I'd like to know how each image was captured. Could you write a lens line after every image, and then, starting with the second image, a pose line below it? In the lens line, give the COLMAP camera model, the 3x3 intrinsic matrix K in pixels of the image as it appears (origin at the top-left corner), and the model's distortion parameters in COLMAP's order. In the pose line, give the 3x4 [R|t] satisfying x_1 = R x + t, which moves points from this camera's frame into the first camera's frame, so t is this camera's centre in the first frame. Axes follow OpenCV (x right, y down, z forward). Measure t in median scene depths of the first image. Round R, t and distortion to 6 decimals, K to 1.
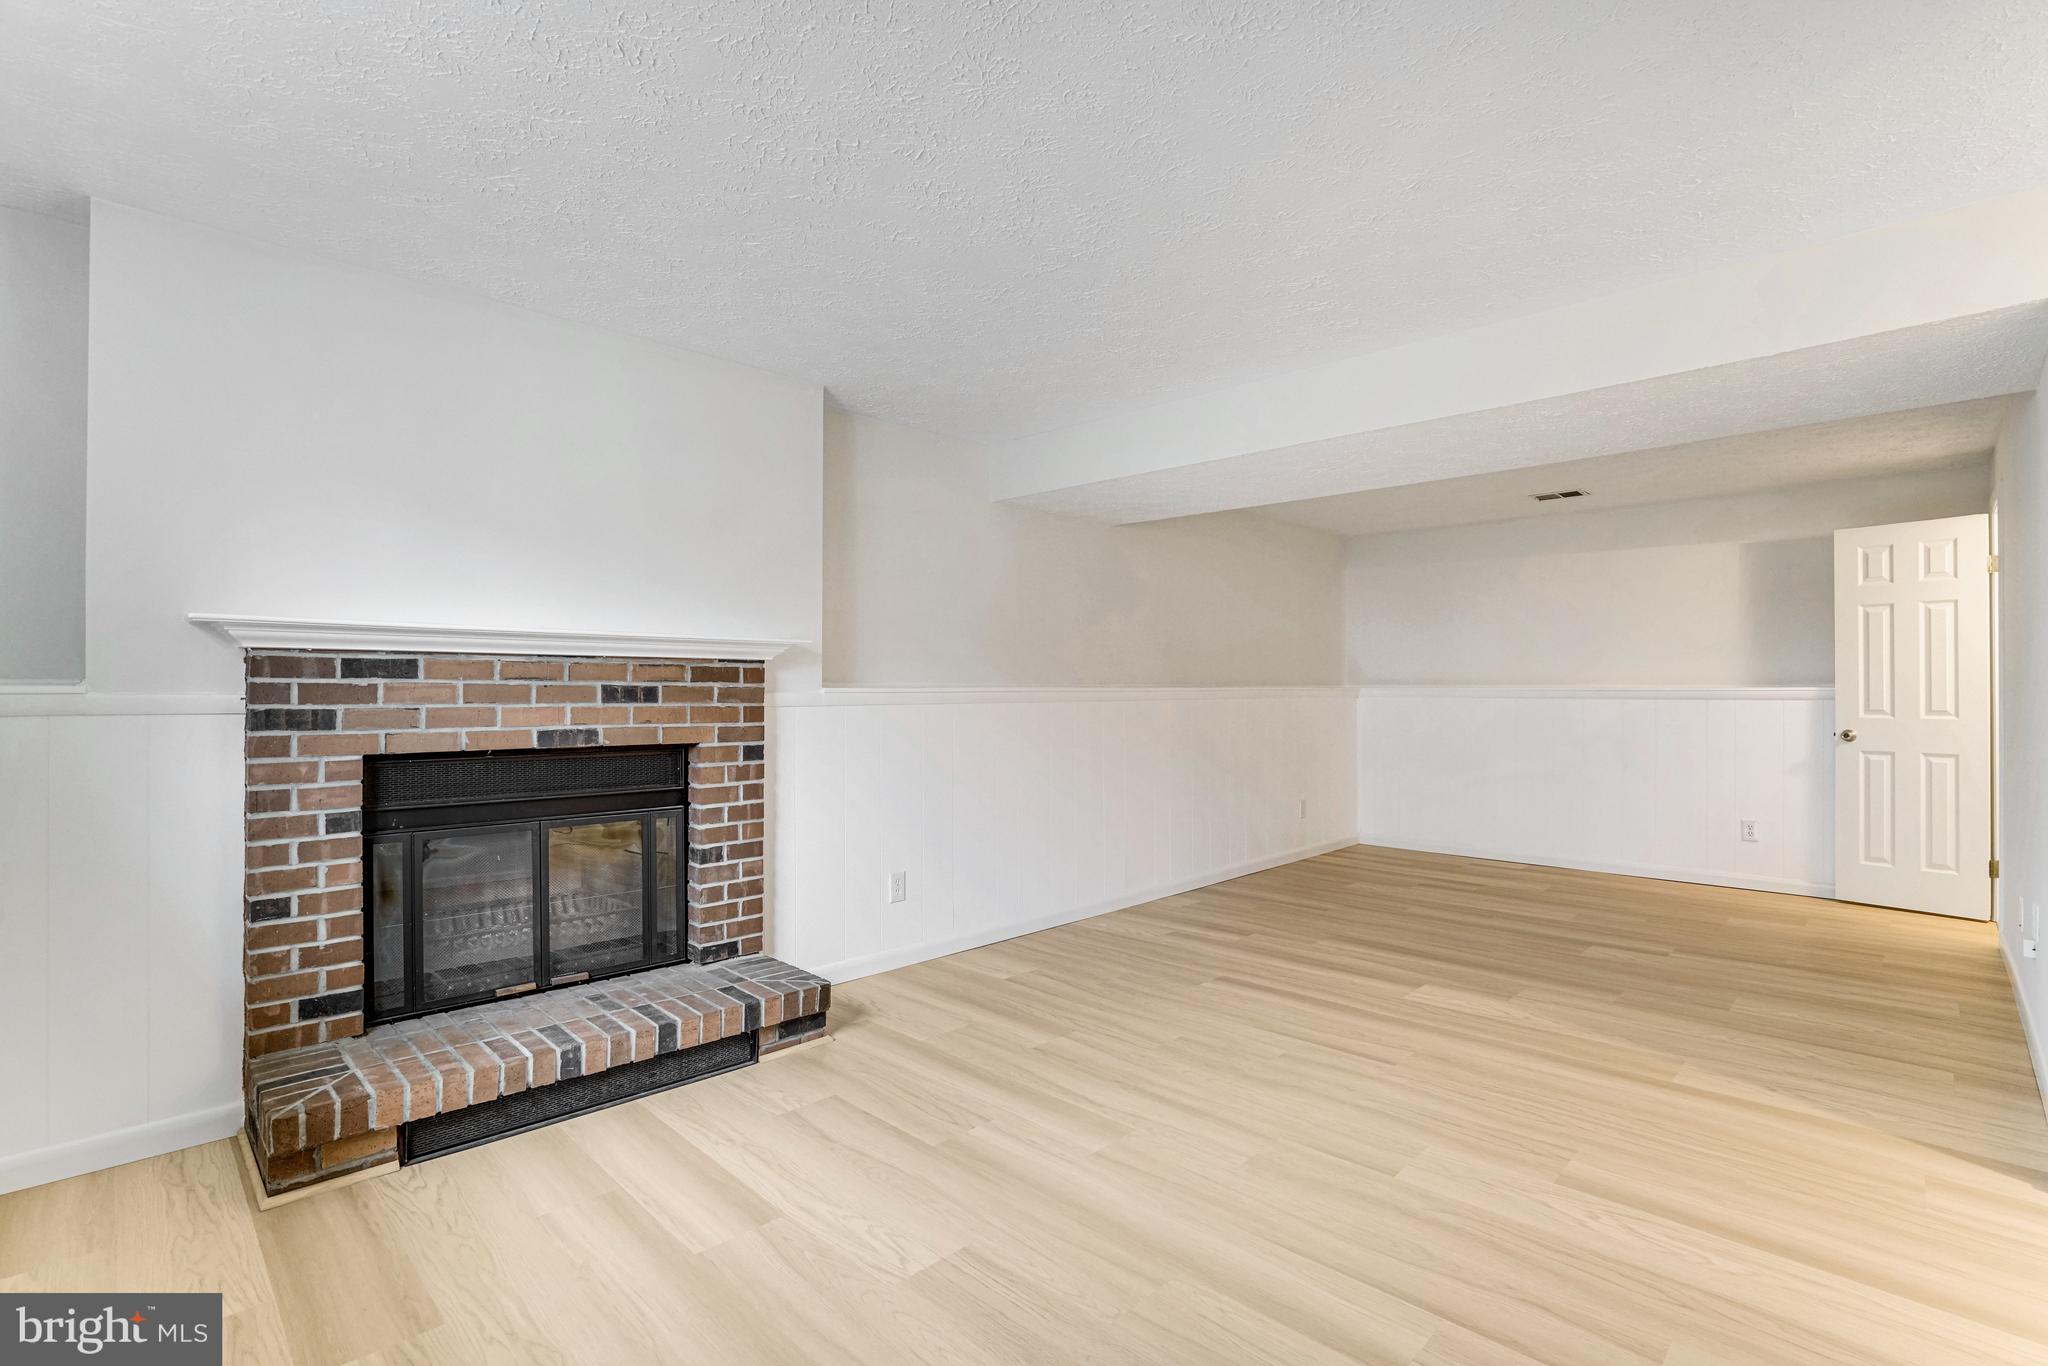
lens RADIAL K [[957.1, 0, 1021.7], [0, 957.1, 675.6], [0, 0, 1]] dist [-0.053930, 0.021109]
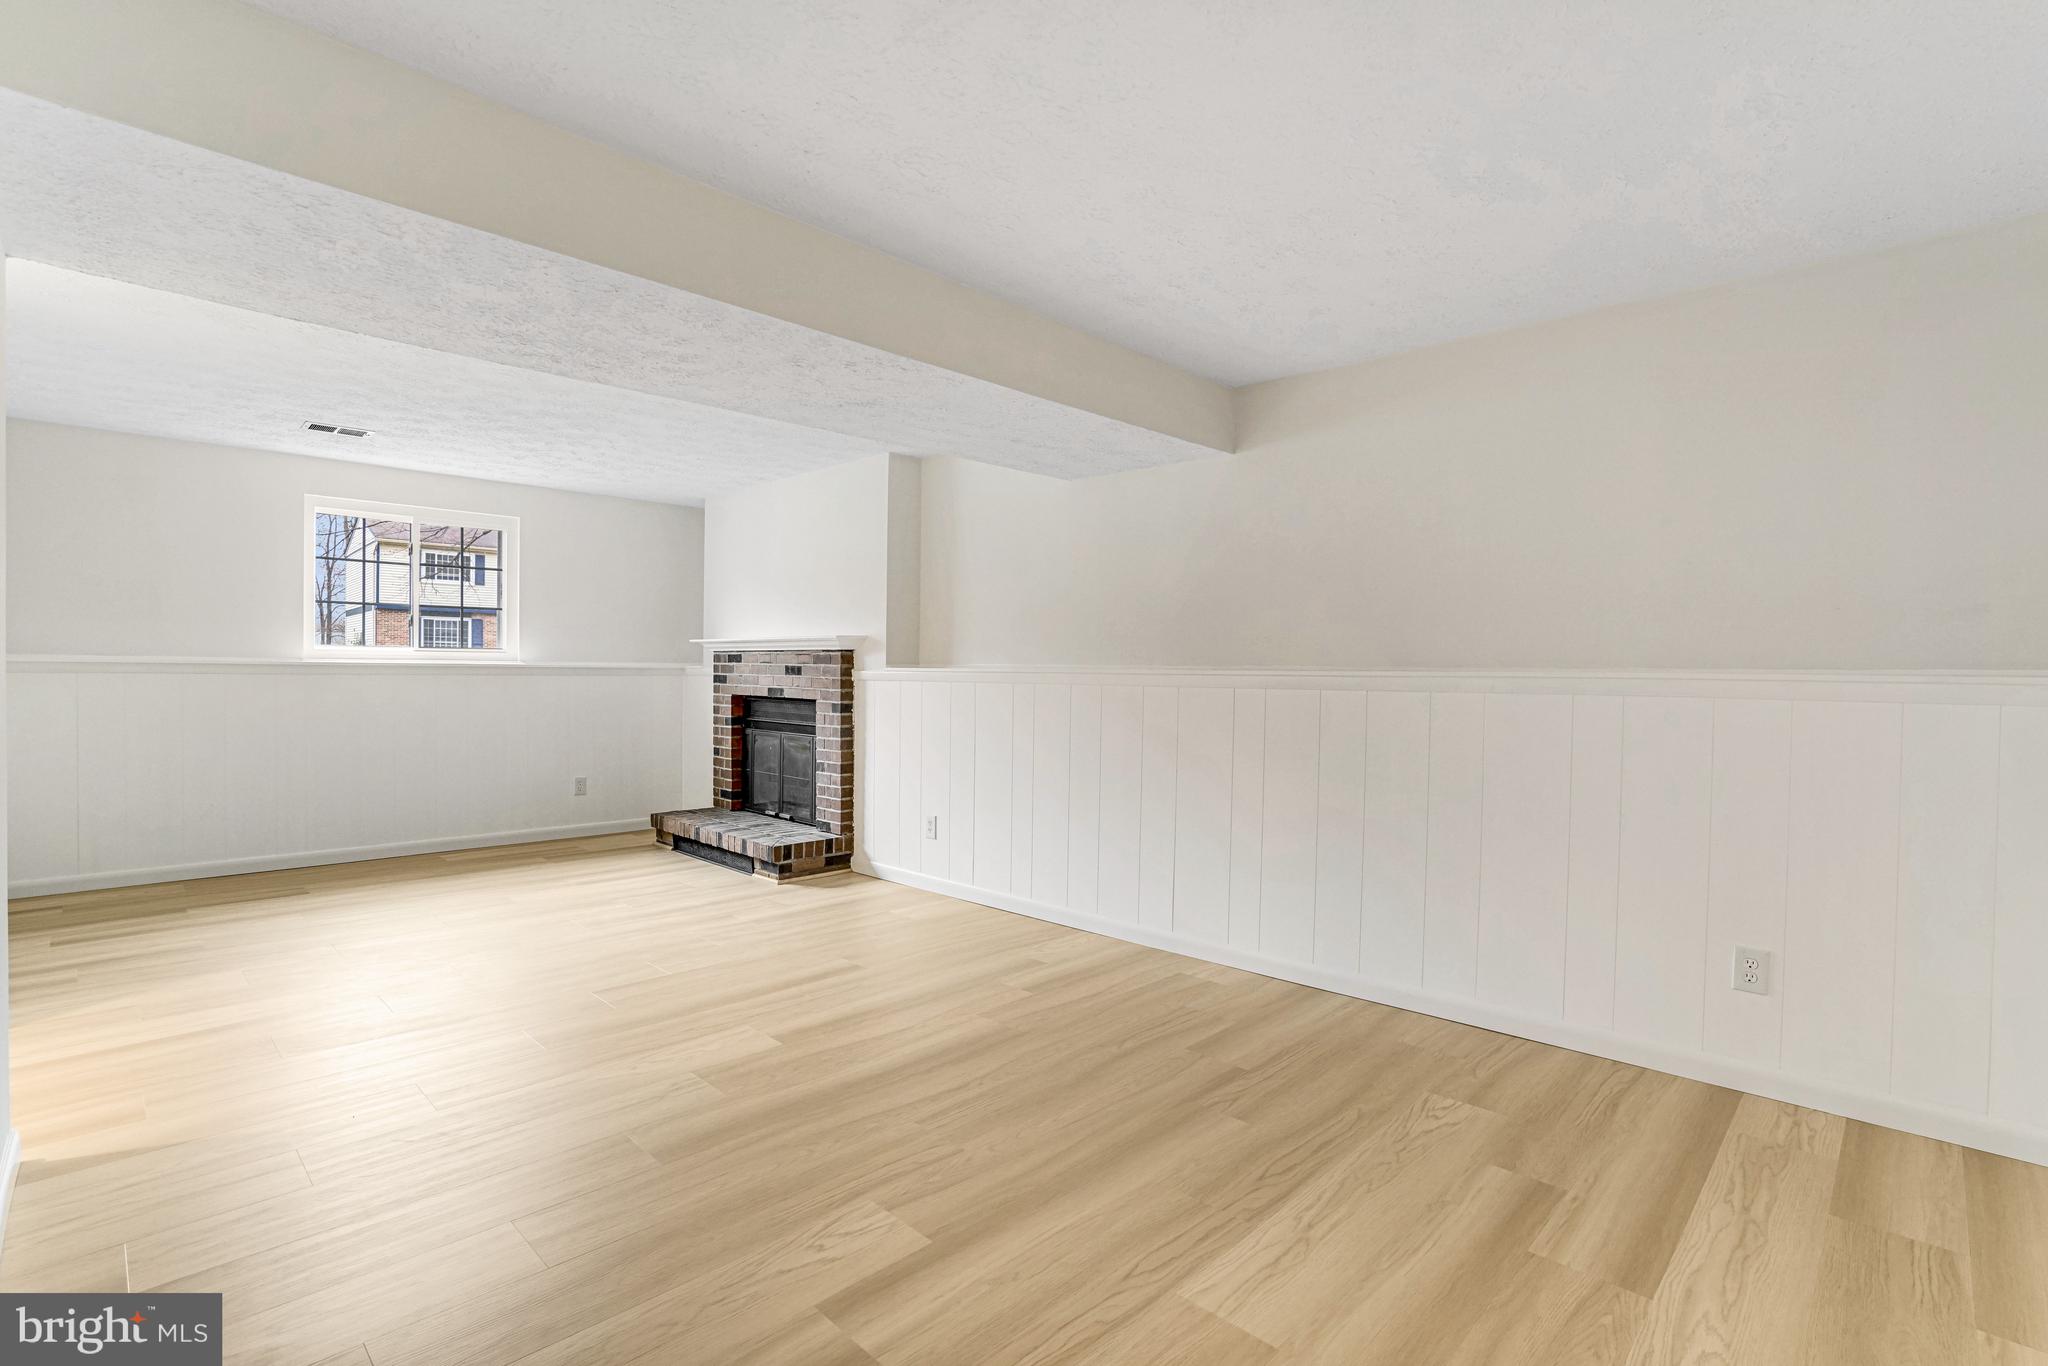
lens RADIAL K [[957.1, 0, 1021.7], [0, 957.1, 675.6], [0, 0, 1]] dist [-0.053930, 0.021109]
pose [[0.008650, 0.004410, -0.999953, 1.296745], [0.004124, 0.999982, 0.004446, 0.021085], [0.999954, -0.004163, 0.008632, 1.275602]]
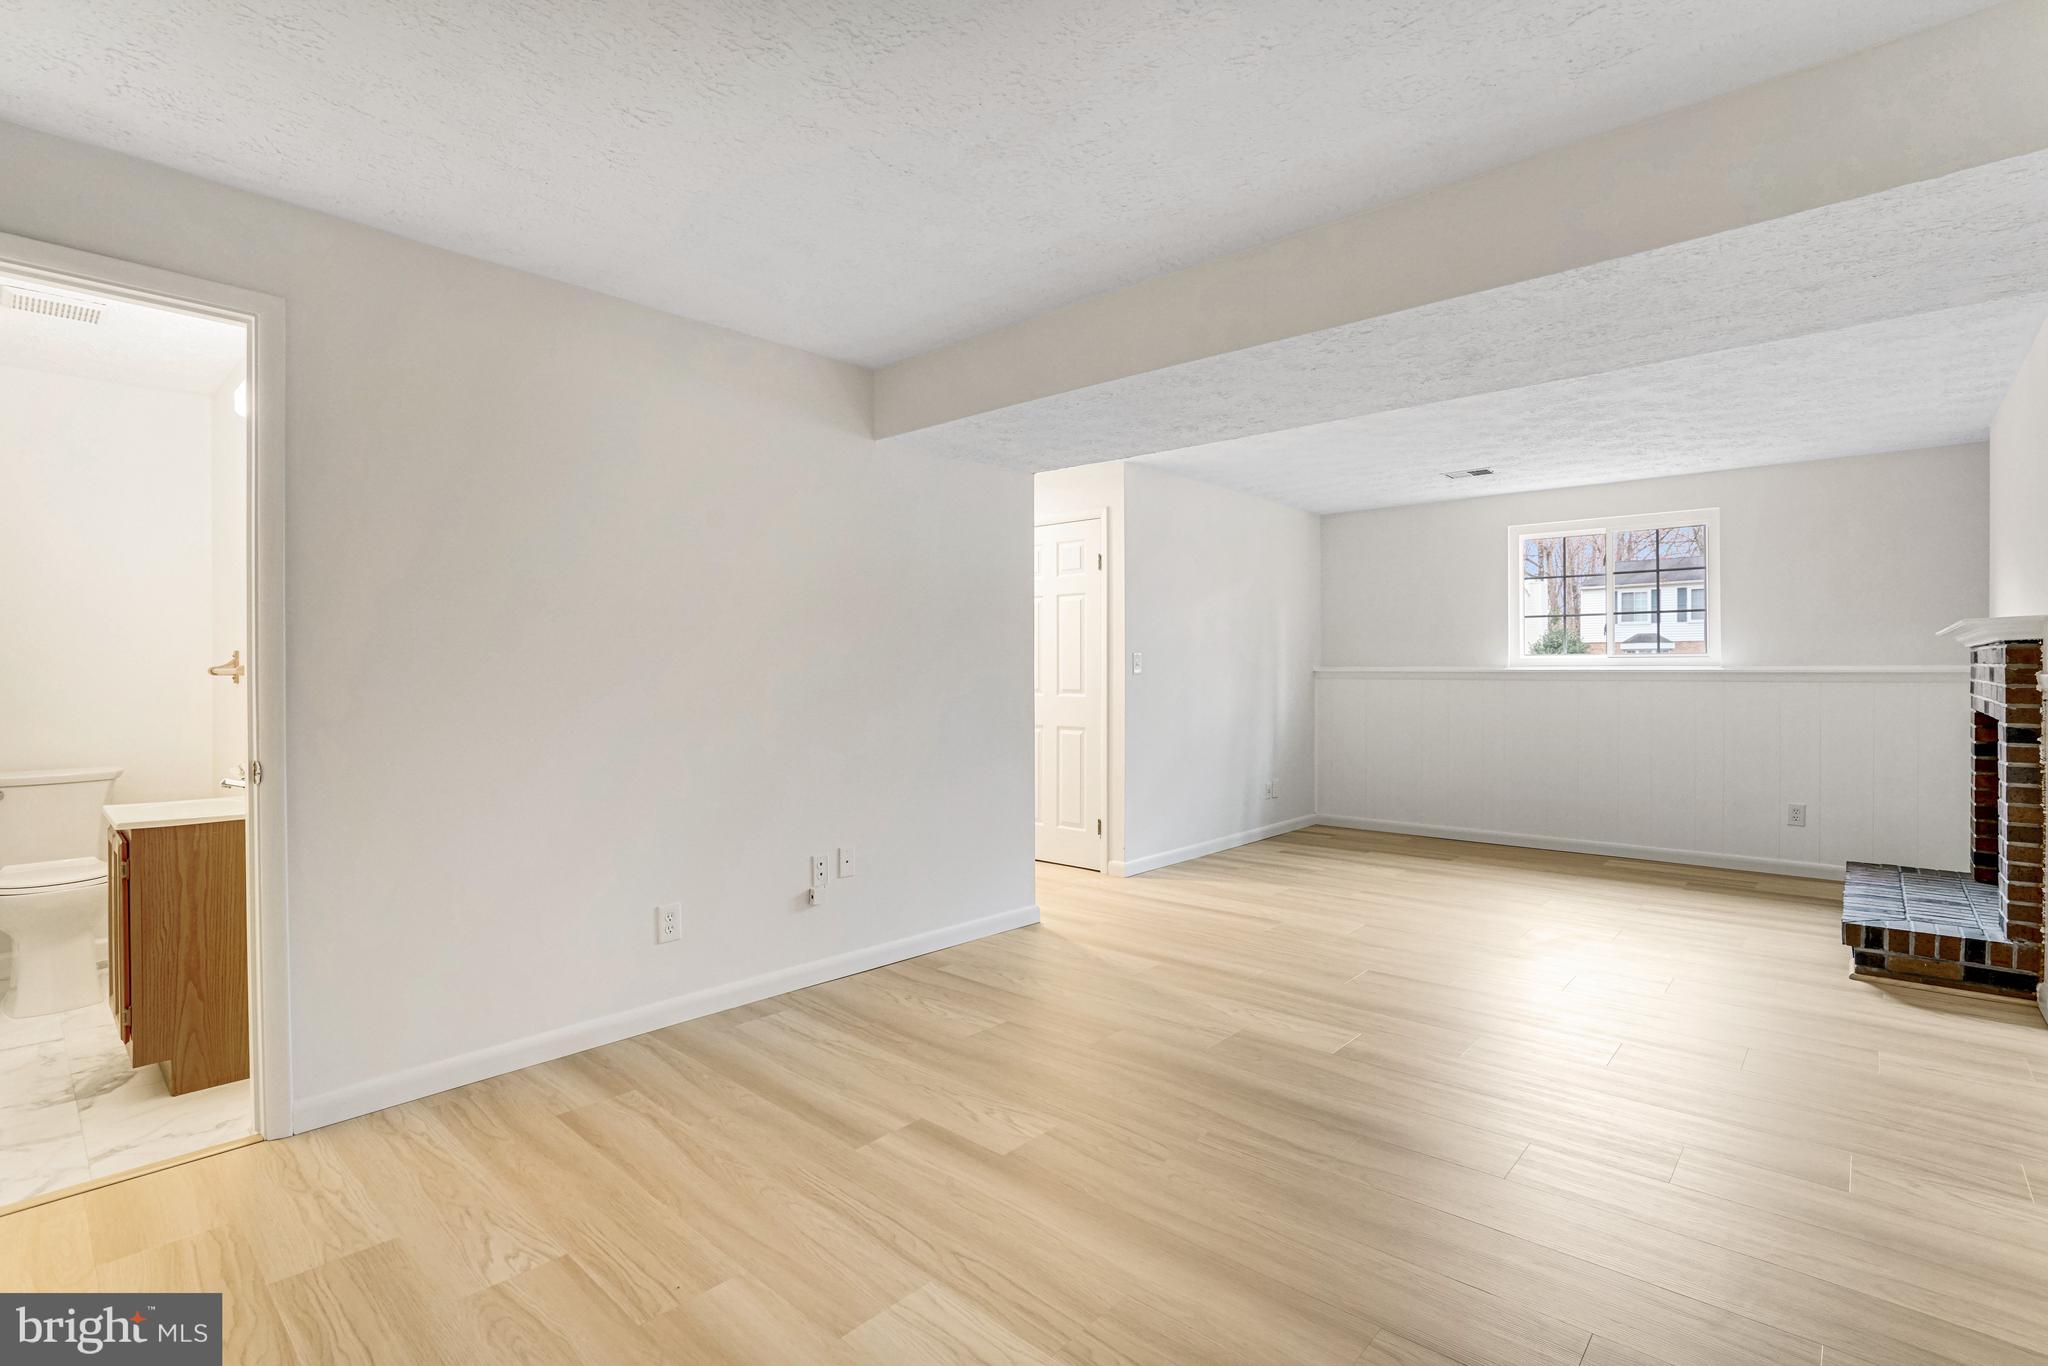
lens RADIAL K [[957.1, 0, 1021.7], [0, 957.1, 675.6], [0, 0, 1]] dist [-0.053930, 0.021109]
pose [[-0.998855, 0.001438, -0.047824, 0.767448], [0.001930, 0.999946, -0.010249, 0.028336], [0.047807, -0.010330, -0.998803, 1.883738]]
